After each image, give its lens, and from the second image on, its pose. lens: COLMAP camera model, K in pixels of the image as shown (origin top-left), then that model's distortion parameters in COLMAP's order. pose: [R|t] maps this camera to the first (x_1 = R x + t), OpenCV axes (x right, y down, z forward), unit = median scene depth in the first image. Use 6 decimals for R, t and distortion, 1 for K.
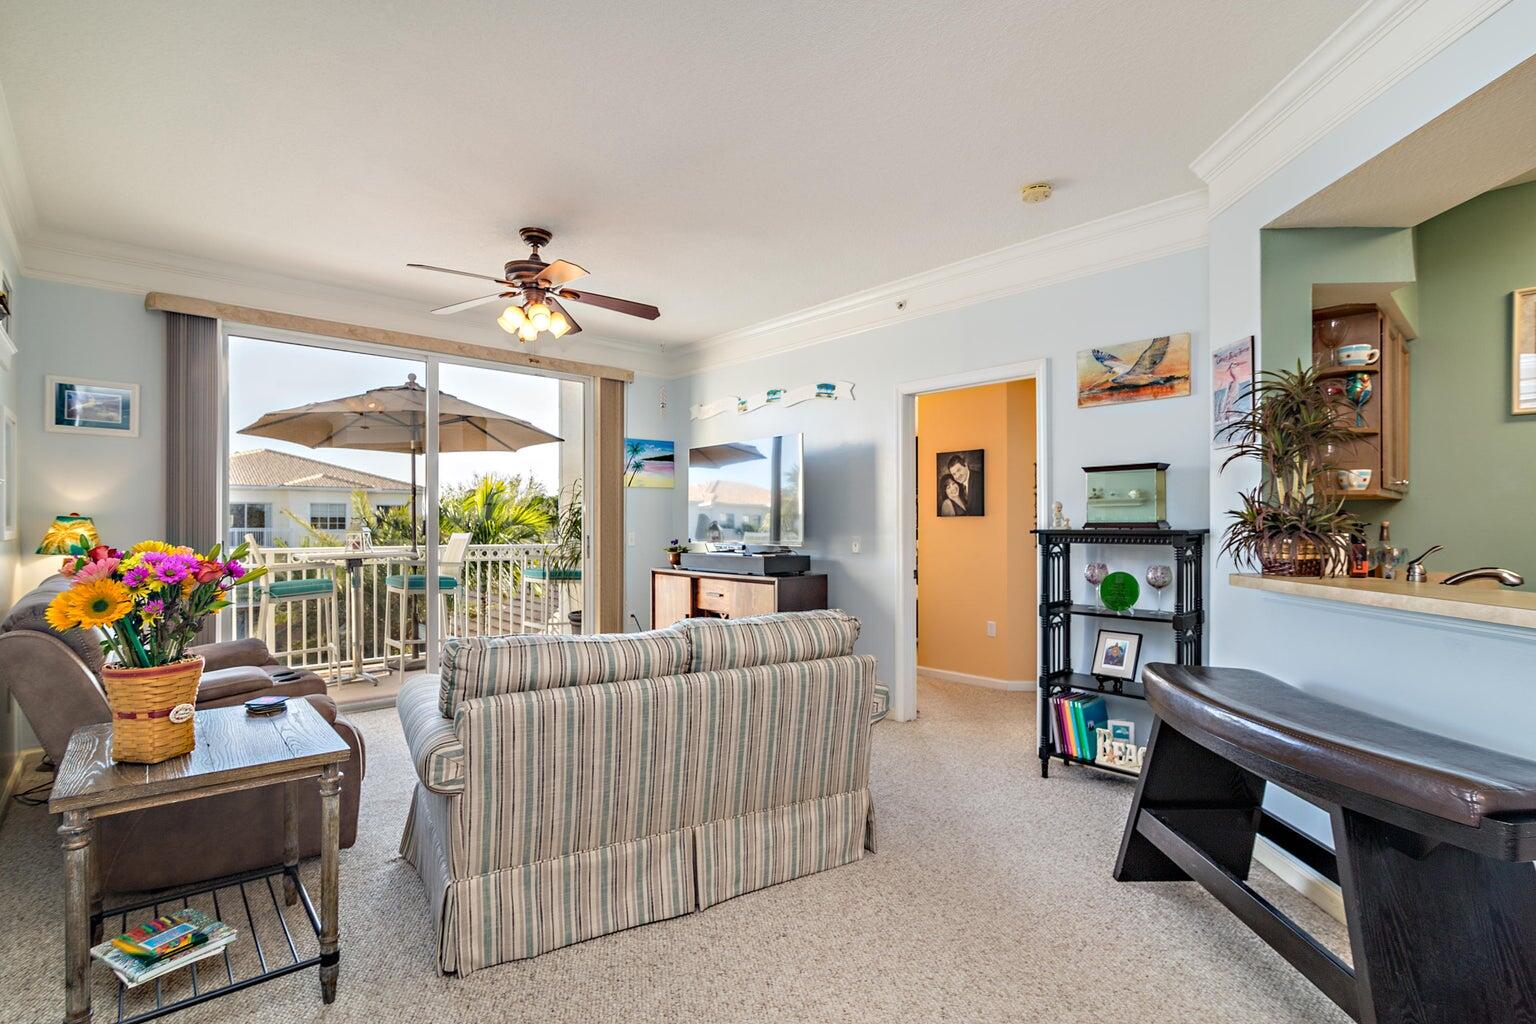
lens RADIAL K [[722.4, 0, 770.4], [0, 722.4, 520.6], [0, 0, 1]] dist [-0.014379, 0.000668]
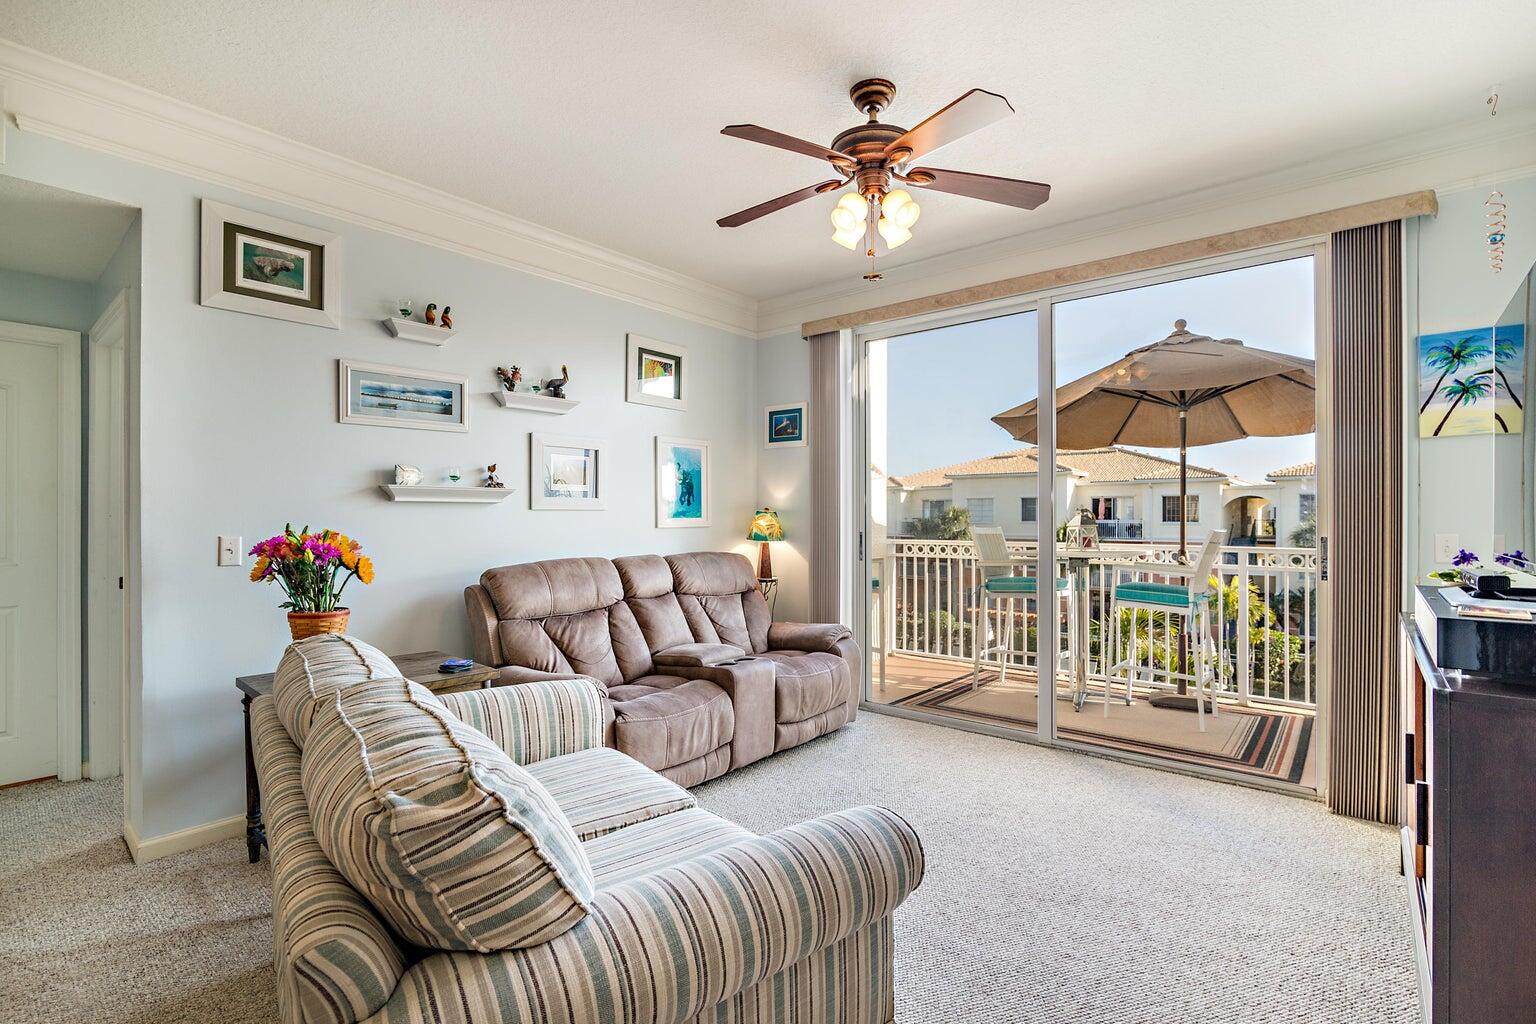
lens RADIAL K [[711.9, 0, 707.5], [0, 711.9, 522.7], [0, 0, 1]] dist [-0.000586, 0.000126]
pose [[0.160516, -0.001361, -0.987032, 0.362804], [-0.000904, 0.999998, -0.001526, 0.023863], [0.987033, 0.001137, 0.160514, 0.799792]]
